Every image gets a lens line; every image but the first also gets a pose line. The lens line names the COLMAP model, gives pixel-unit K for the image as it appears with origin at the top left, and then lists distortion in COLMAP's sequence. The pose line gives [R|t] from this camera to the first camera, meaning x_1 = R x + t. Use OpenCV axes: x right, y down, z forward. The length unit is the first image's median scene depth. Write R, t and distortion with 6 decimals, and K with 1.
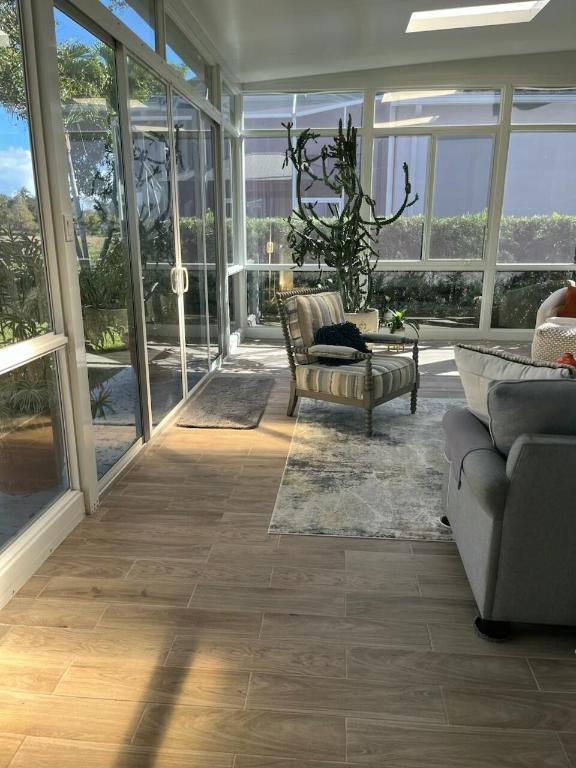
lens RADIAL K [[583.0, 0, 289.1], [0, 583.0, 395.5], [0, 0, 1]] dist [0.074767, -0.100690]
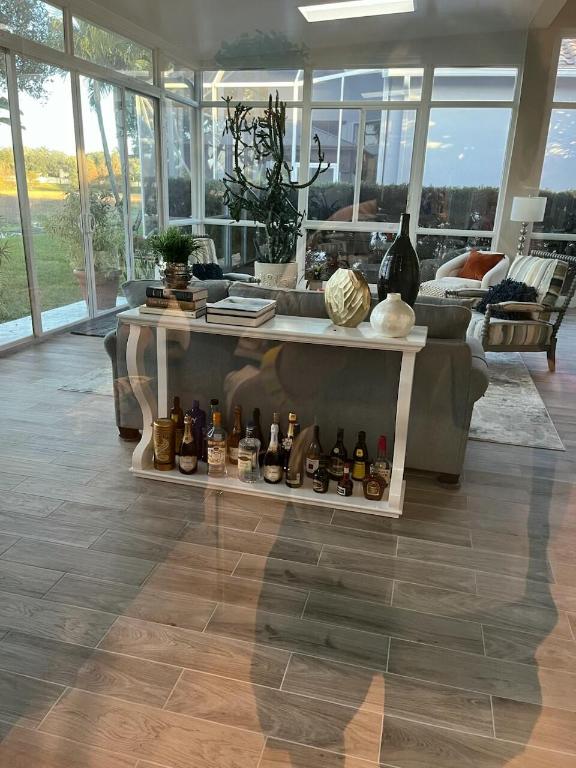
lens RADIAL K [[583.0, 0, 285.4], [0, 583.0, 395.9], [0, 0, 1]] dist [0.074767, -0.100690]
pose [[0.986674, 0.082360, -0.140327, 0.525554], [-0.074663, 0.995446, 0.059264, 0.084150], [0.144569, -0.047997, 0.988330, -0.282456]]
